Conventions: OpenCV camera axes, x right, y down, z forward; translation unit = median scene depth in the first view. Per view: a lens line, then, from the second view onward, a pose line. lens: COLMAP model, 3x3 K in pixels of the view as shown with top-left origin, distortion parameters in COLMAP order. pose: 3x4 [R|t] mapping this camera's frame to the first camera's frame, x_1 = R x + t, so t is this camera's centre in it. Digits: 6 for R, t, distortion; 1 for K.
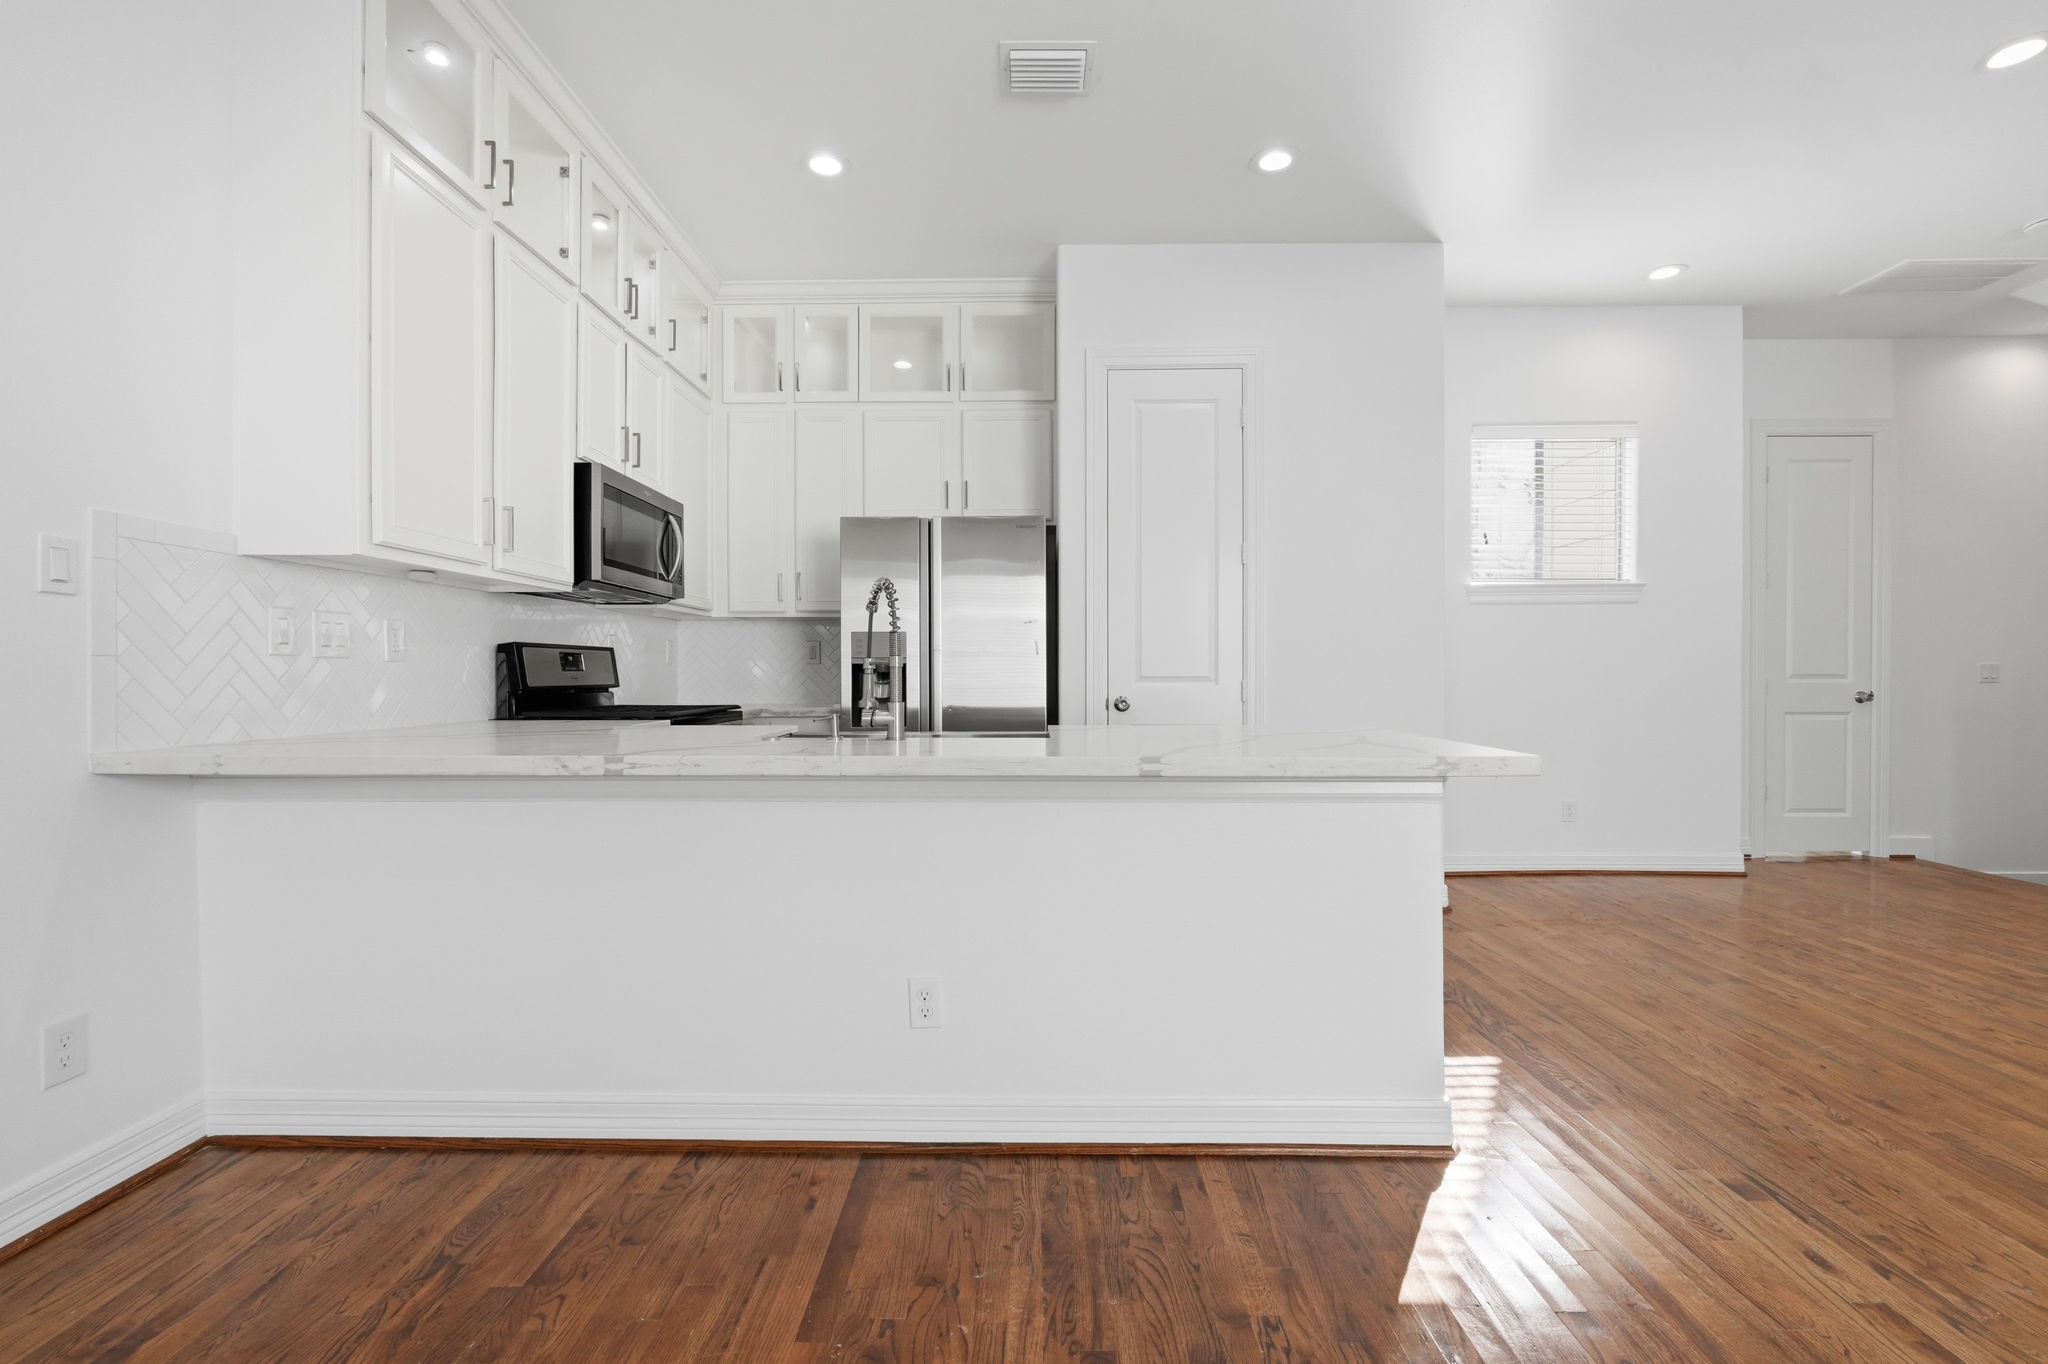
lens RADIAL K [[888.1, 0, 1035.0], [0, 888.1, 685.3], [0, 0, 1]] dist [-0.009038, 0.002611]
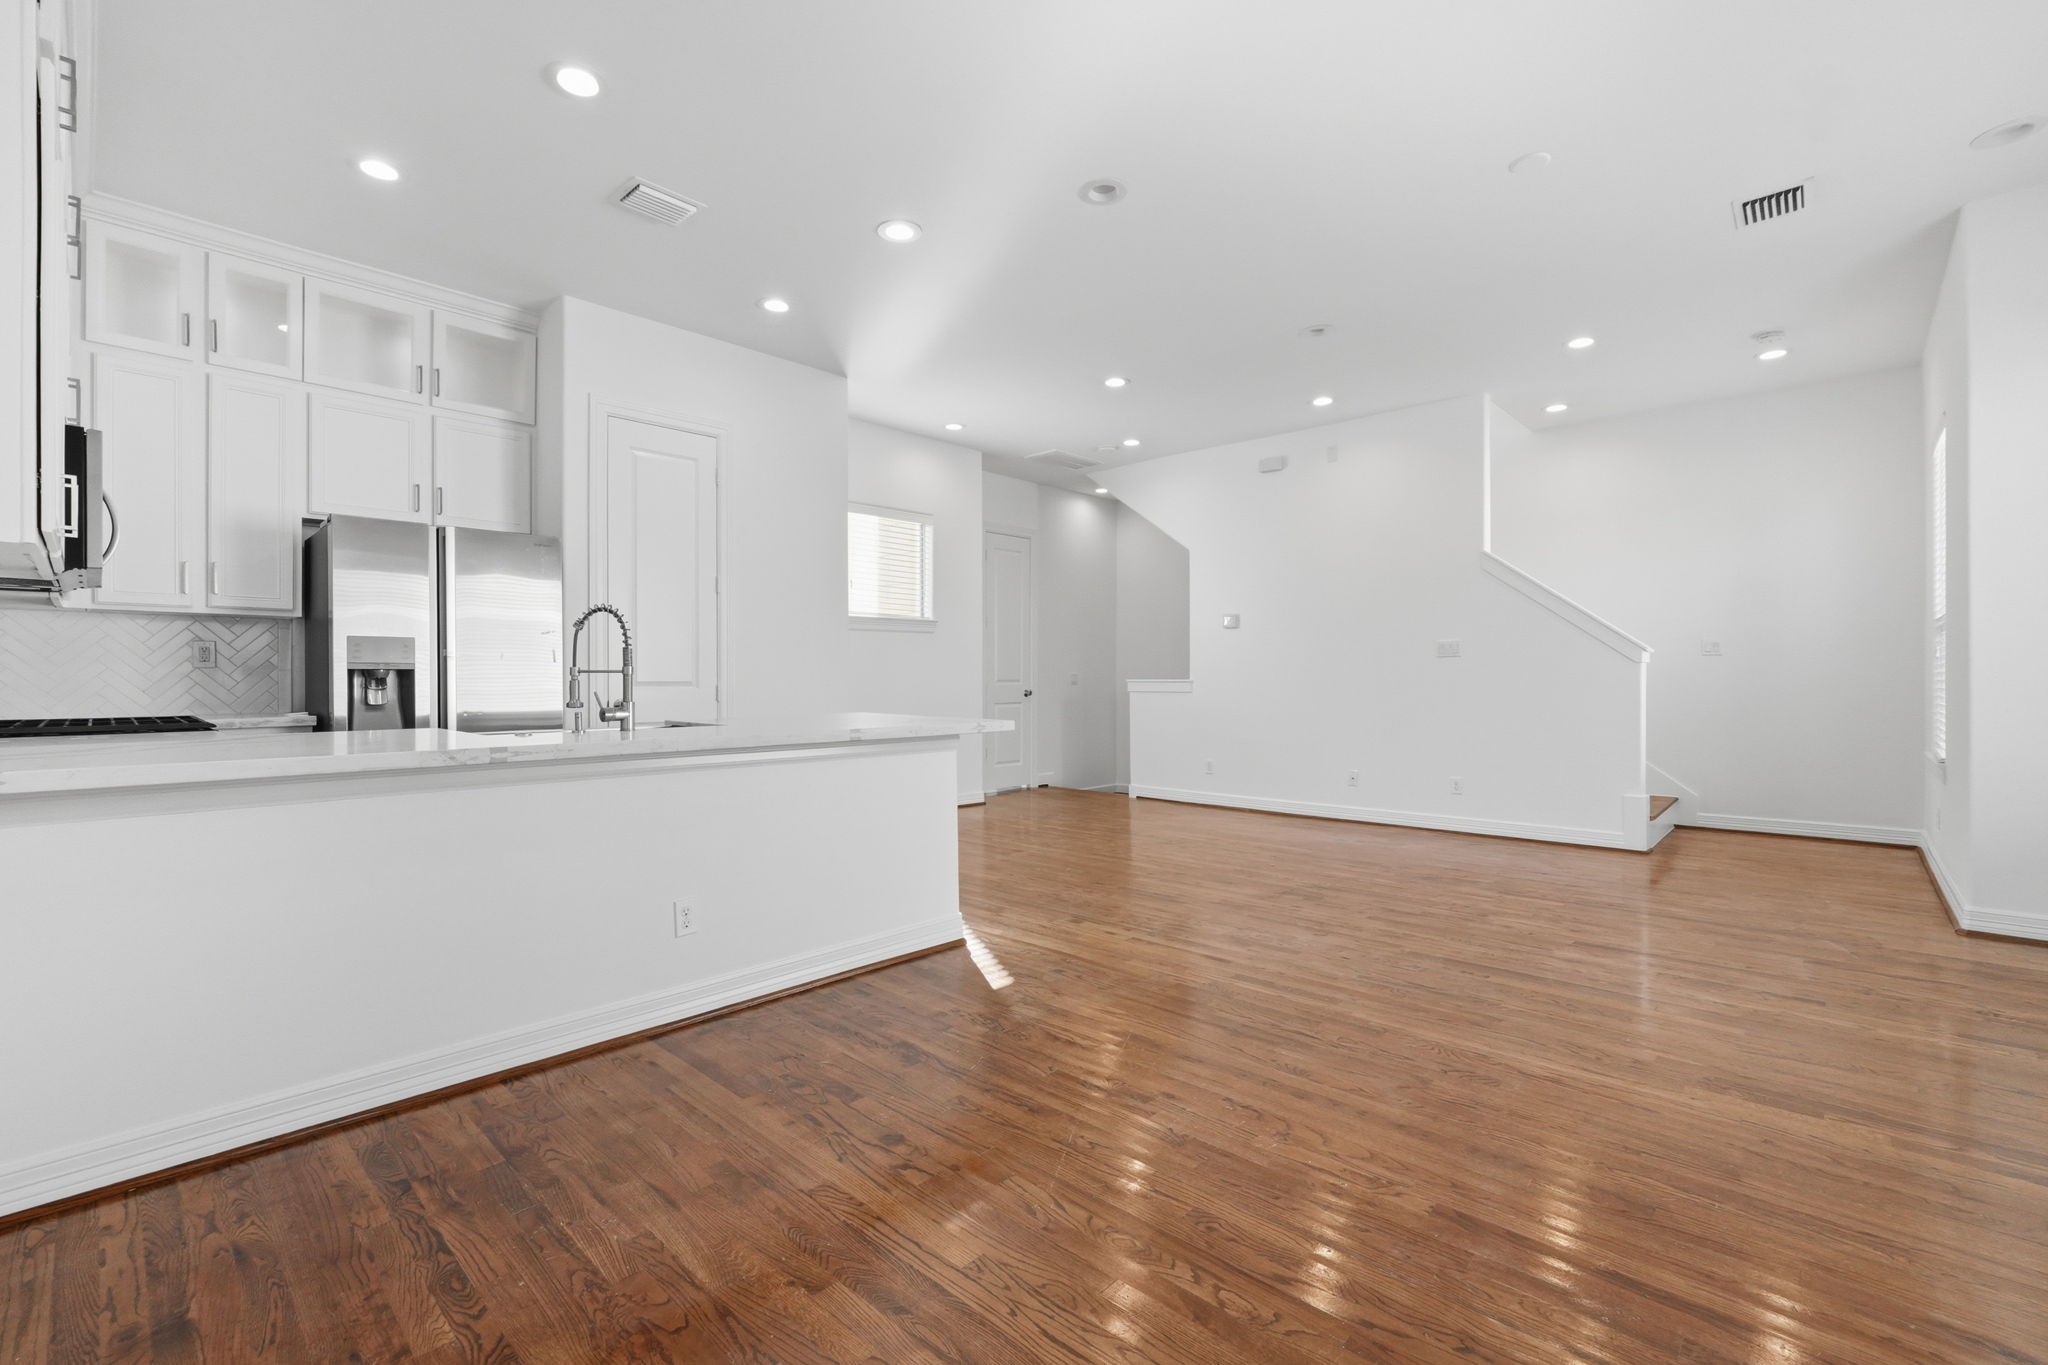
lens RADIAL K [[888.1, 0, 1027.5], [0, 888.1, 677.9], [0, 0, 1]] dist [-0.009038, 0.002611]
pose [[0.668322, 0.000616, 0.743872, -0.432210], [0.009592, 0.999909, -0.009446, 0.000939], [-0.743810, 0.013448, 0.668256, -0.177313]]
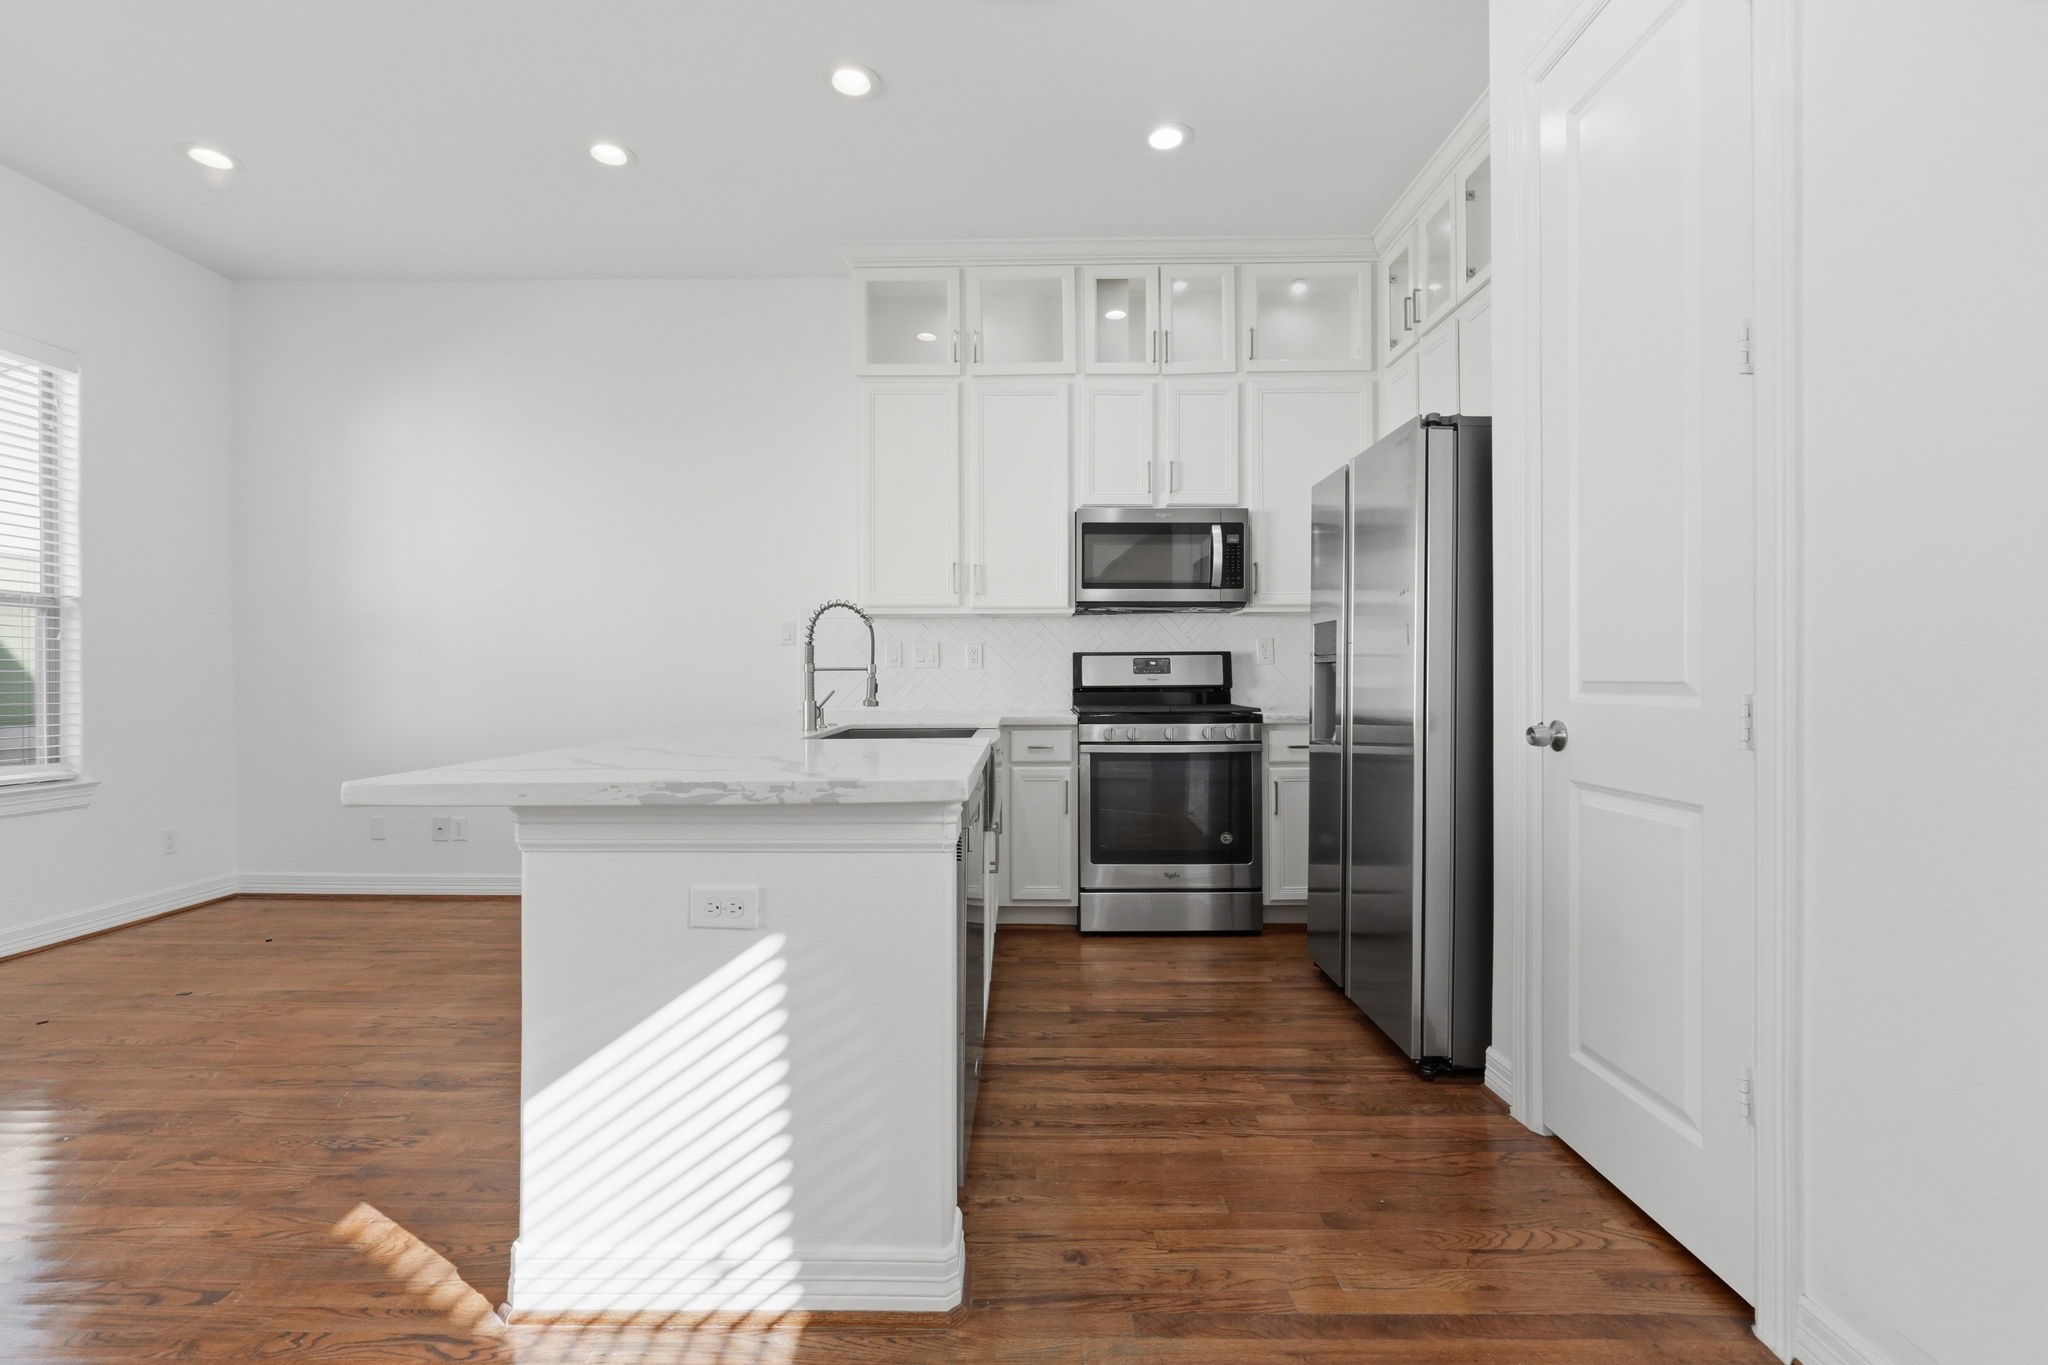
lens RADIAL K [[888.1, 0, 1020.5], [0, 888.1, 682.5], [0, 0, 1]] dist [-0.009038, 0.002611]
pose [[0.013219, 0.008321, -0.999878, 0.621796], [-0.006682, 0.999944, 0.008233, -0.011312], [0.999890, 0.006572, 0.013274, 0.732166]]
